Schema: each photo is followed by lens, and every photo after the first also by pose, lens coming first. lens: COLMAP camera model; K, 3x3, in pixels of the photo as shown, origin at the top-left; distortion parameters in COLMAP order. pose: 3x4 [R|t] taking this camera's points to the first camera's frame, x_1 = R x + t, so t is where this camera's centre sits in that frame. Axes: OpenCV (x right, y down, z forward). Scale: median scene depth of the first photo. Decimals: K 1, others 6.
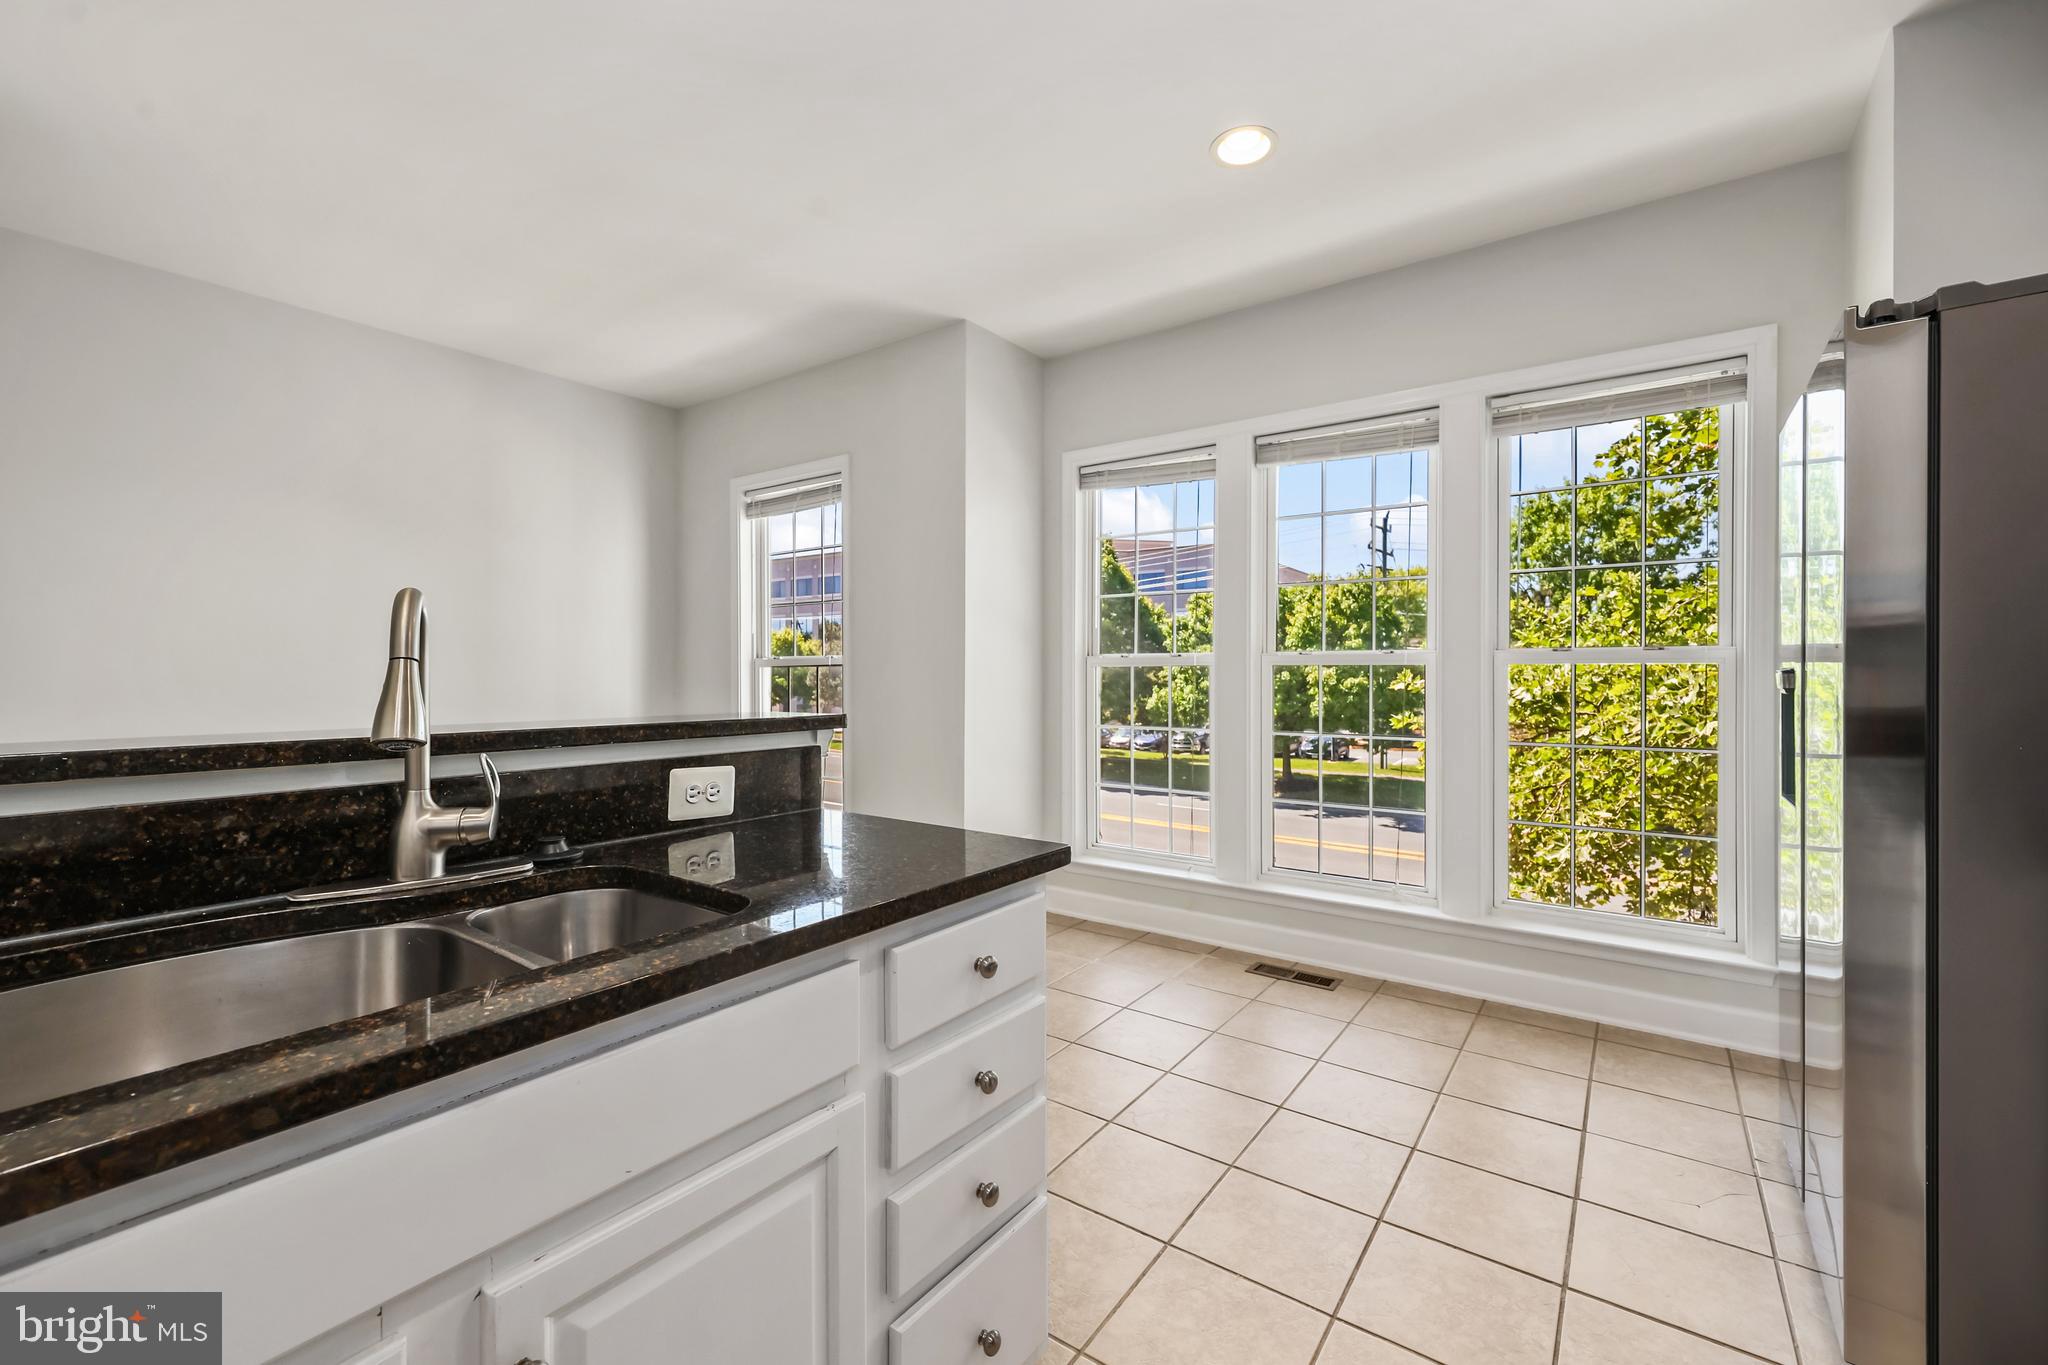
lens RADIAL K [[847.1, 0, 1023.3], [0, 847.1, 674.6], [0, 0, 1]] dist [0.001979, -0.000519]
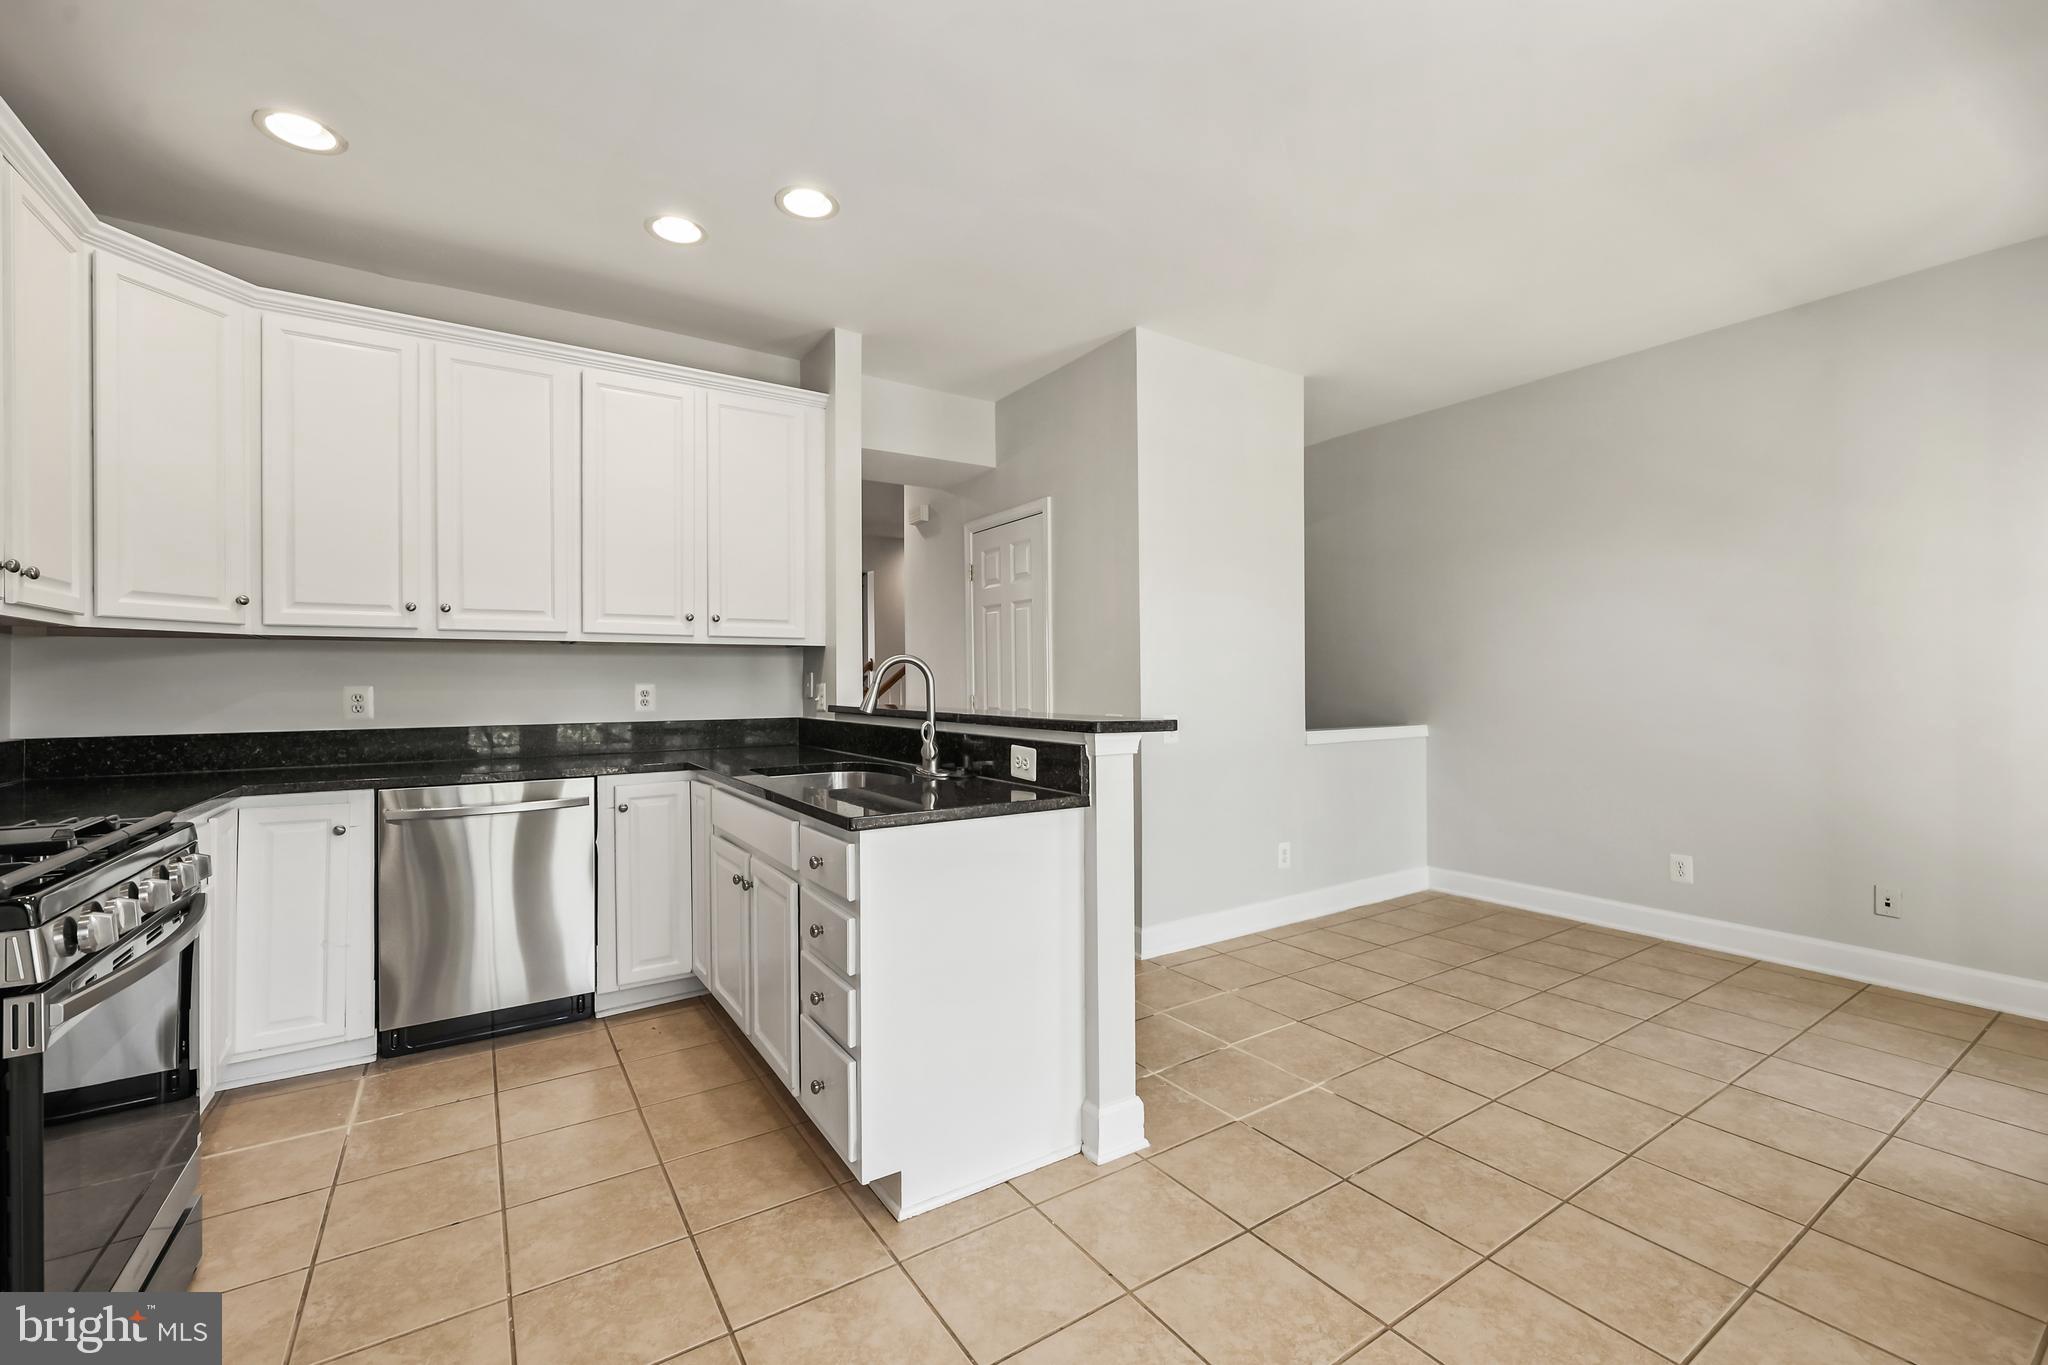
lens RADIAL K [[847.1, 0, 1026.3], [0, 847.1, 680.9], [0, 0, 1]] dist [0.001979, -0.000519]
pose [[-0.330424, 0.001741, -0.943831, 1.156685], [0.001726, 0.999998, 0.001241, -0.016104], [0.943831, -0.001219, -0.330426, 1.584513]]
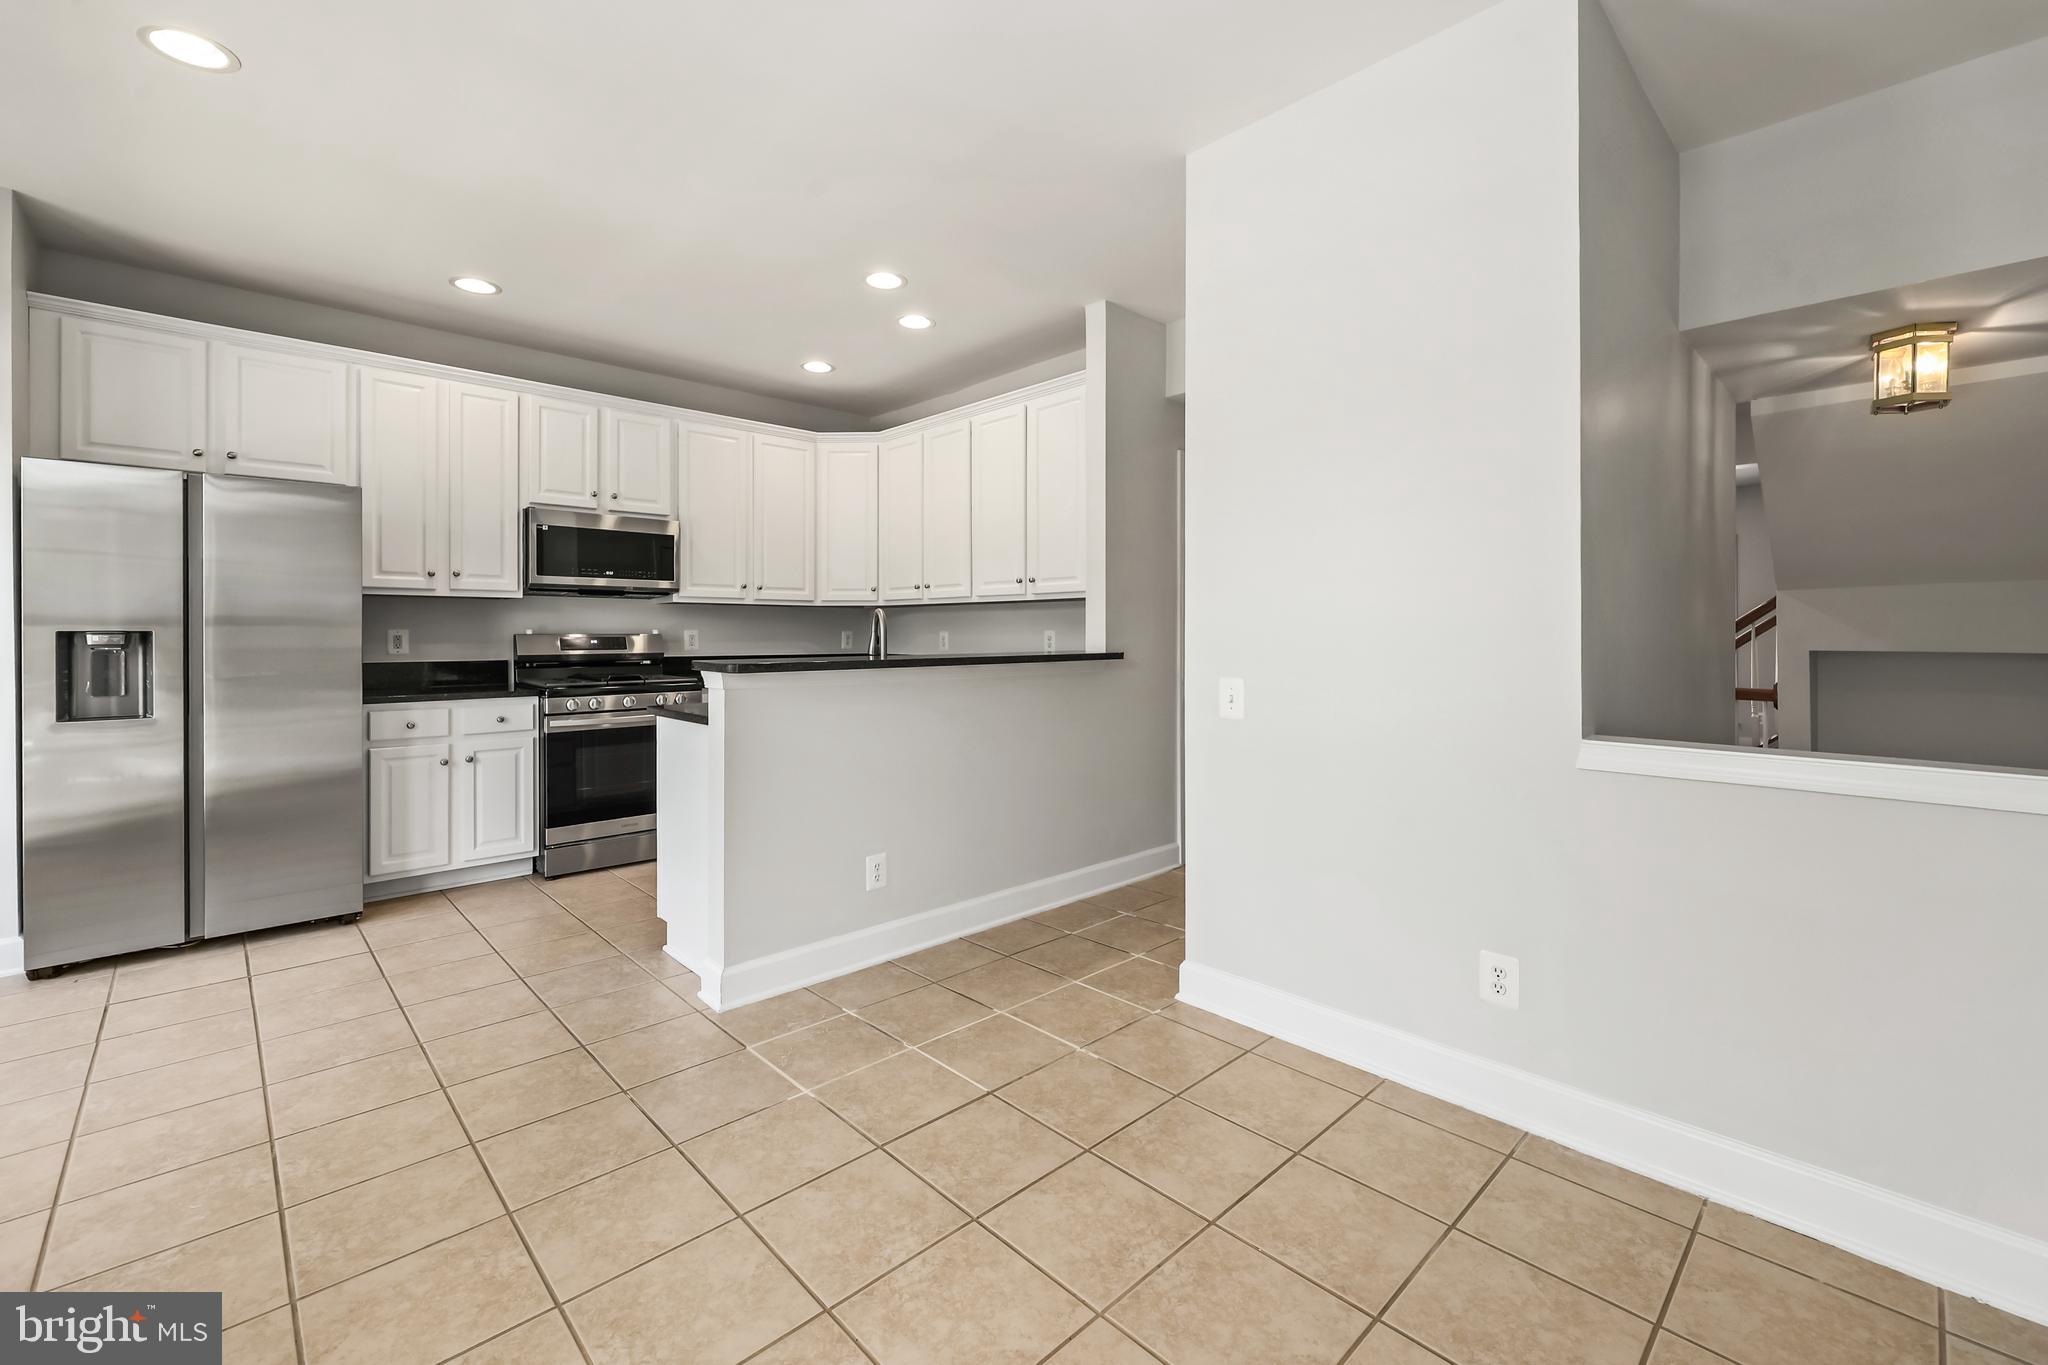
lens RADIAL K [[847.1, 0, 1012.1], [0, 847.1, 630.0], [0, 0, 1]] dist [0.001979, -0.000519]
pose [[-0.987252, 0.003146, 0.159136, -1.288198], [0.003453, 0.999993, 0.001653, -0.014016], [-0.159129, 0.002182, -0.987255, 3.016482]]
